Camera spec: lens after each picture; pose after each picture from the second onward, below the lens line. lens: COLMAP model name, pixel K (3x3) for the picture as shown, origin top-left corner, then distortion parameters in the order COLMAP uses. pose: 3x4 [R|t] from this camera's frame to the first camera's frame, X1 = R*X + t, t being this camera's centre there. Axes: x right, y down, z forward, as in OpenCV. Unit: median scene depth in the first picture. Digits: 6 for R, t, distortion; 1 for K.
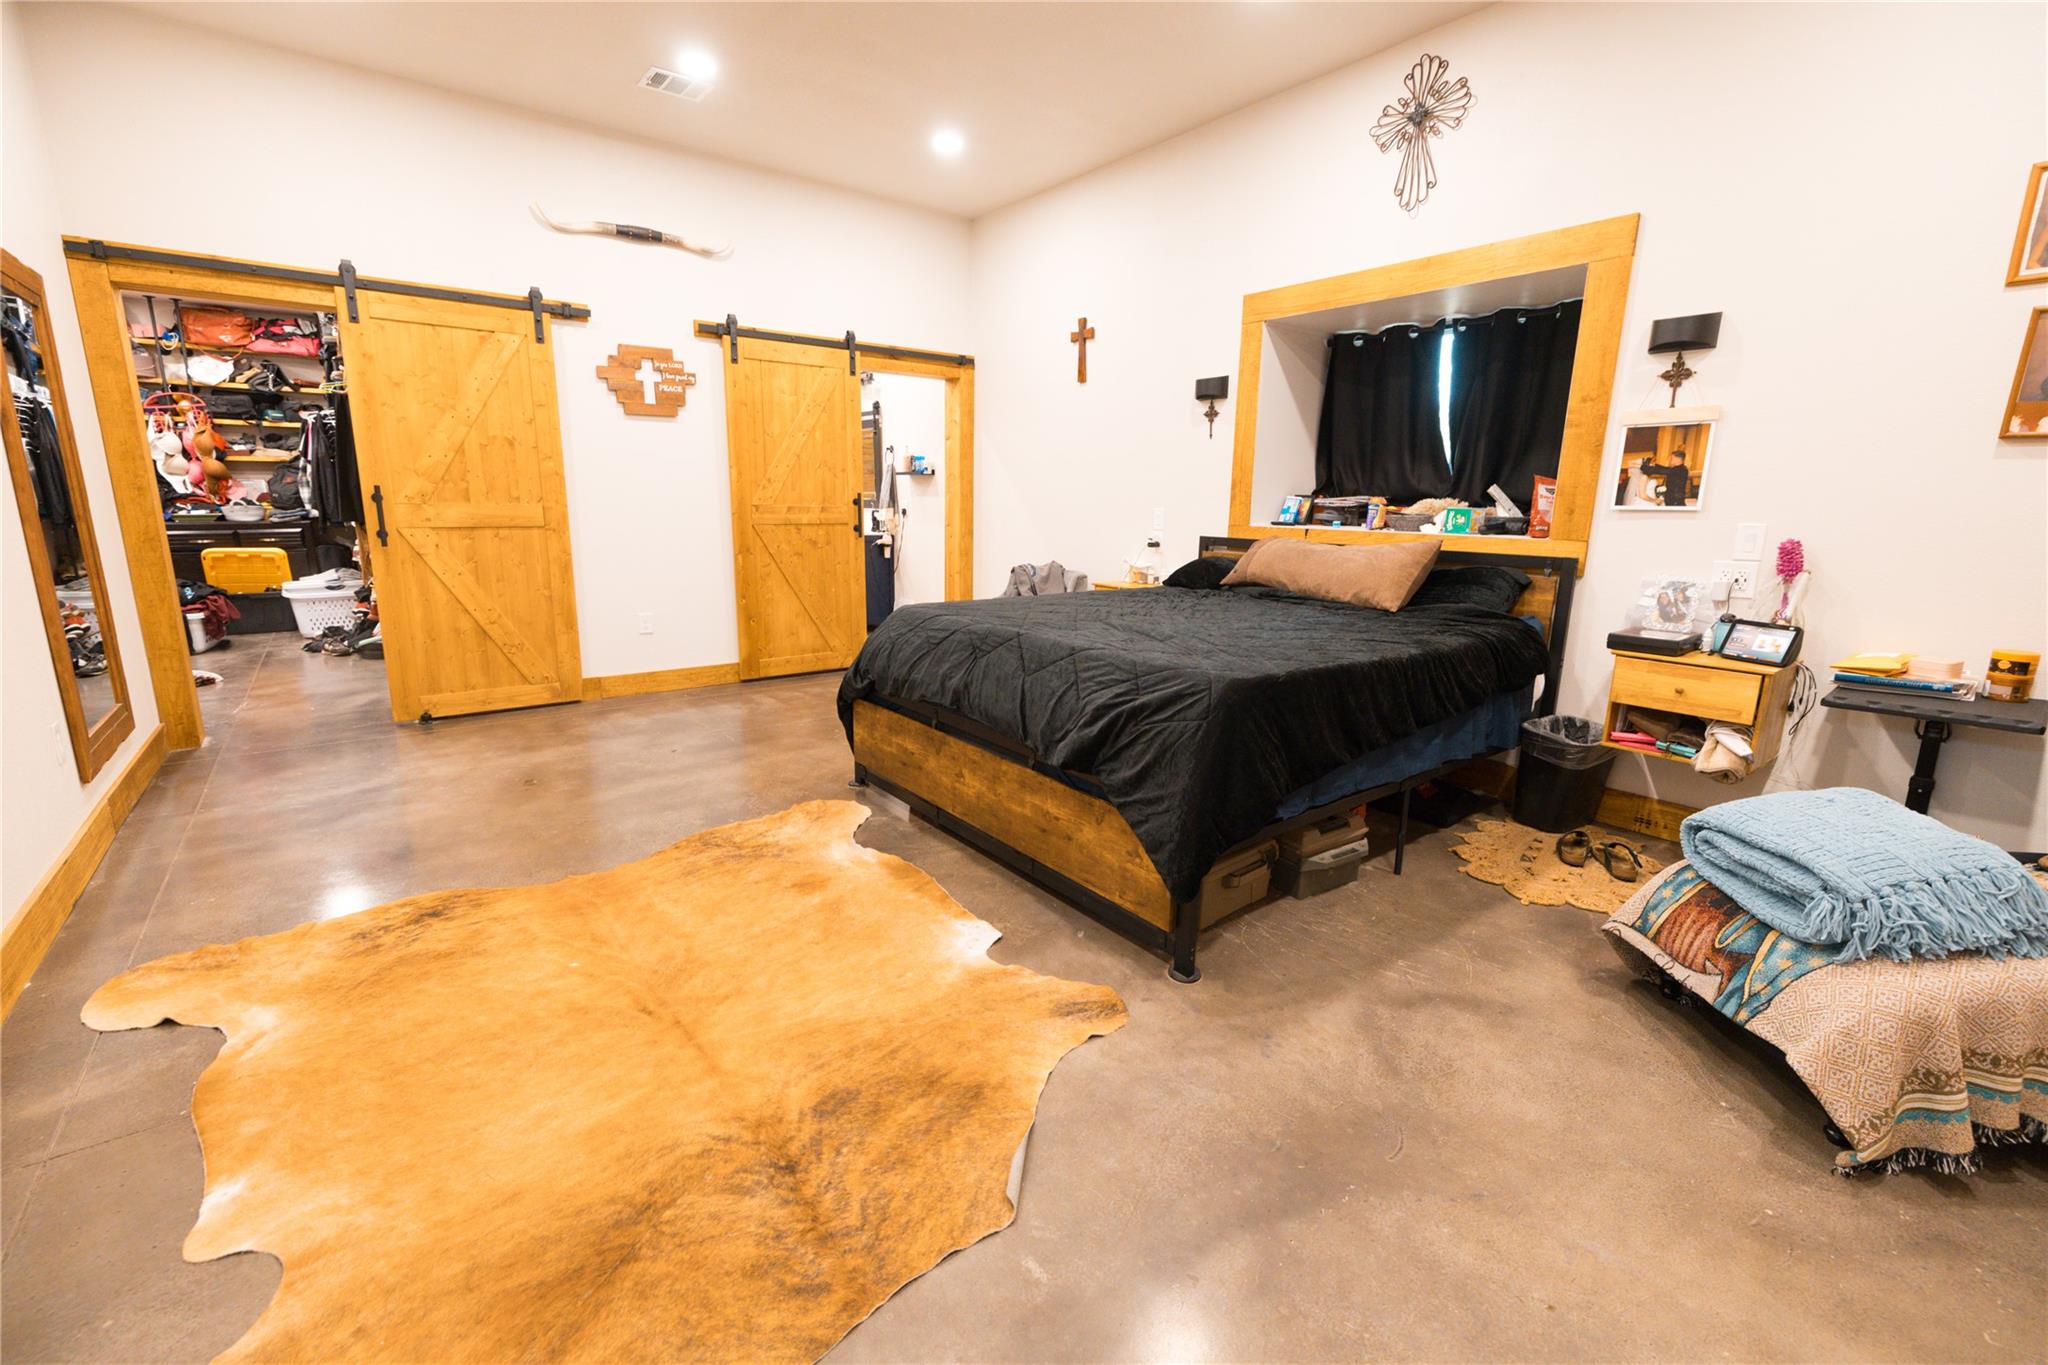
lens RADIAL K [[880.2, 0, 1016.2], [0, 880.2, 684.1], [0, 0, 1]] dist [0.003966, -0.000234]
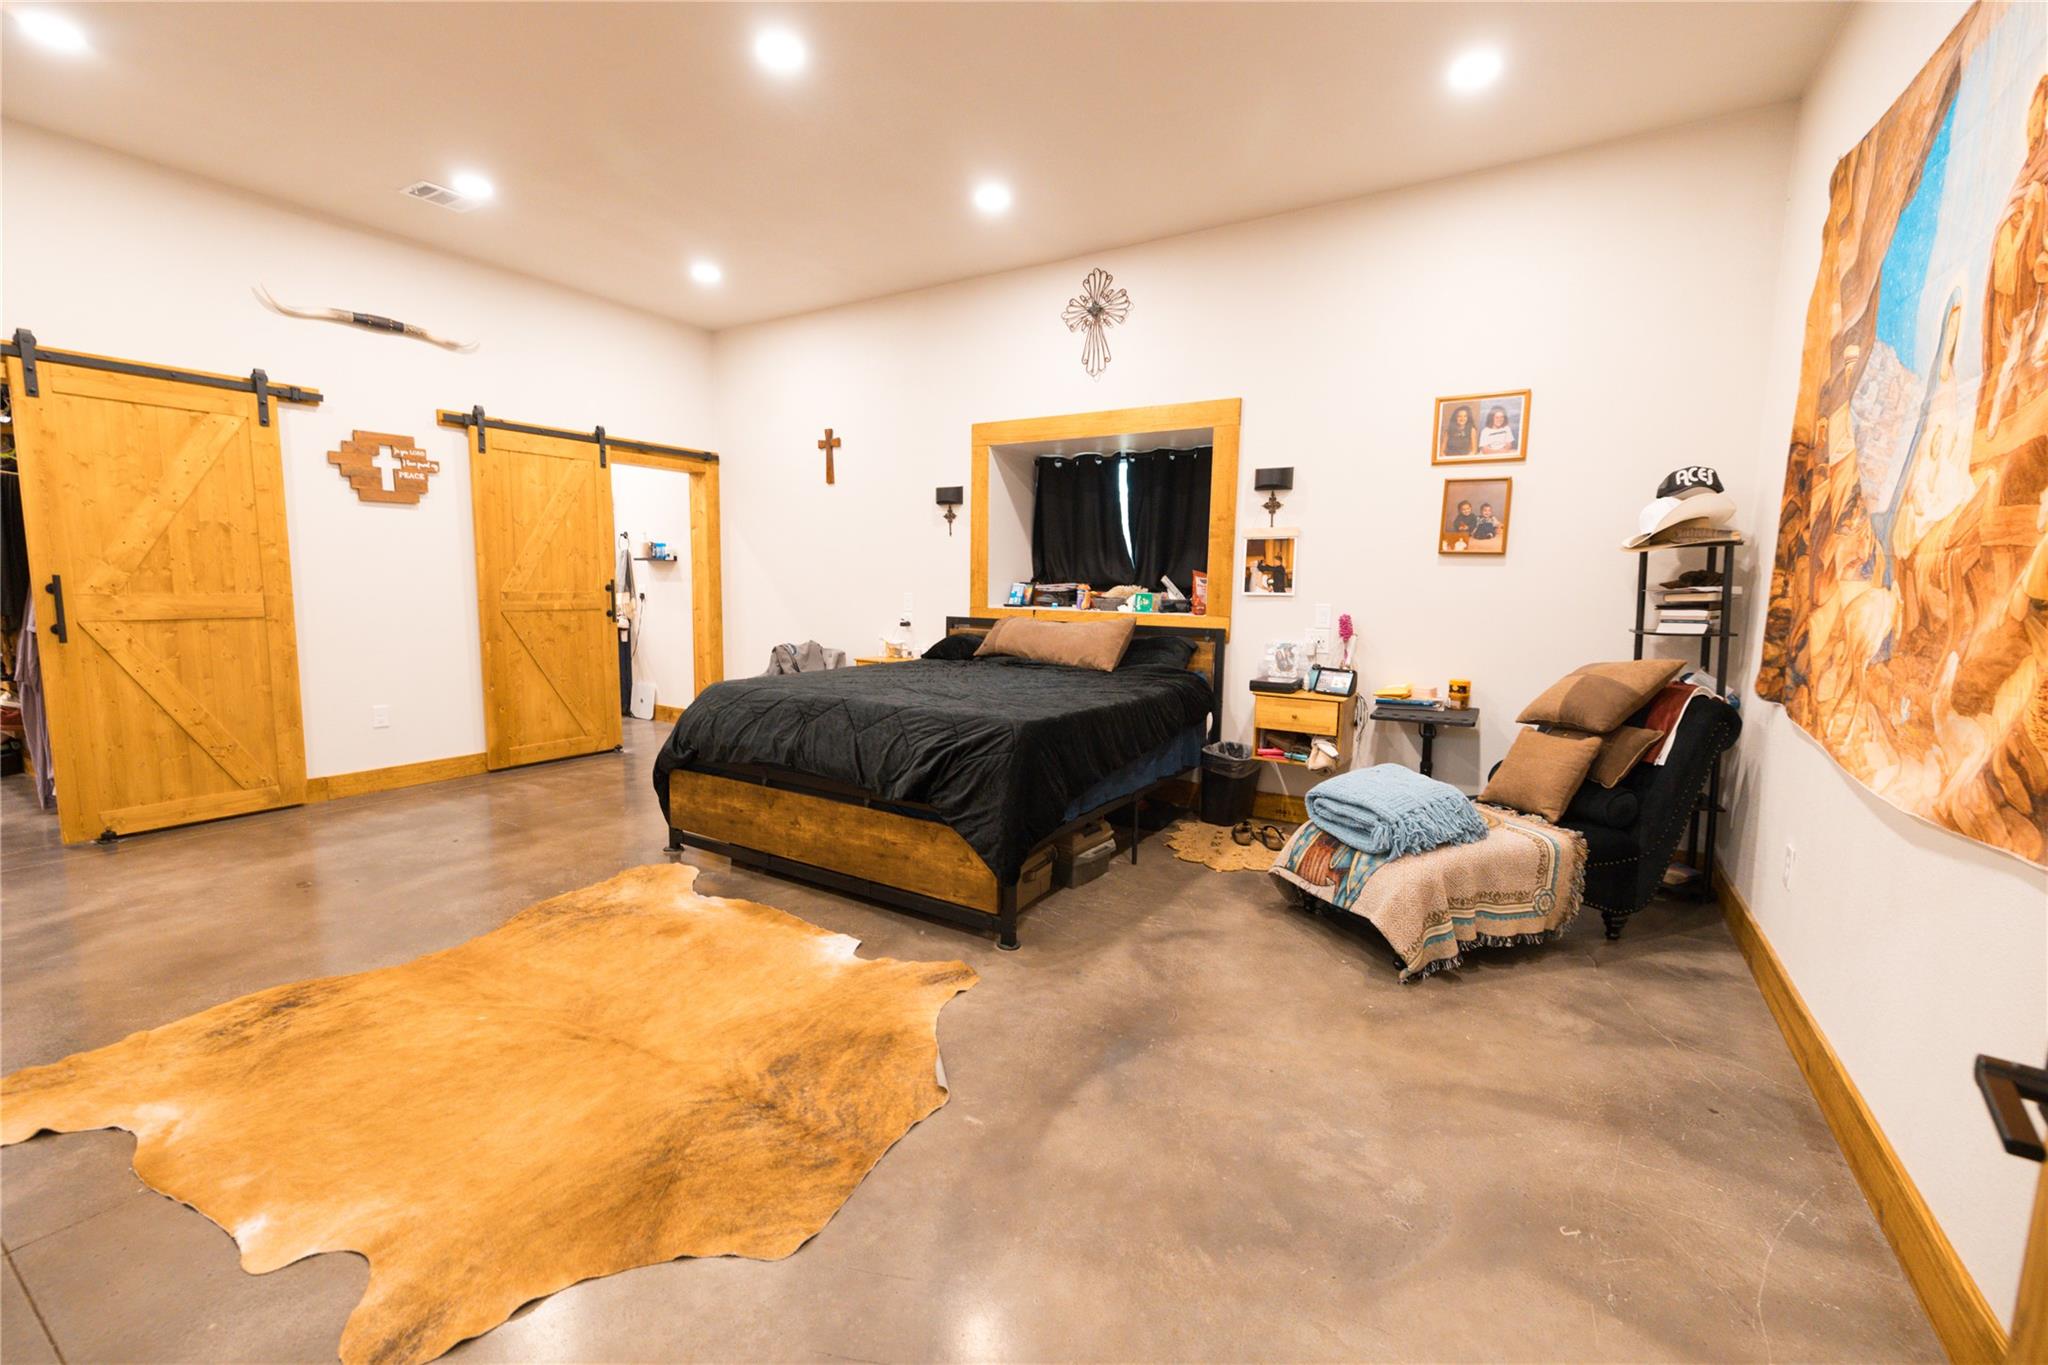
lens RADIAL K [[880.2, 0, 1026.6], [0, 880.2, 685.2], [0, 0, 1]] dist [0.003966, -0.000234]
pose [[0.934475, -0.043073, 0.353413, -0.168328], [0.072953, 0.994757, -0.071663, 0.025576], [-0.348473, 0.092750, 0.932719, -0.202659]]
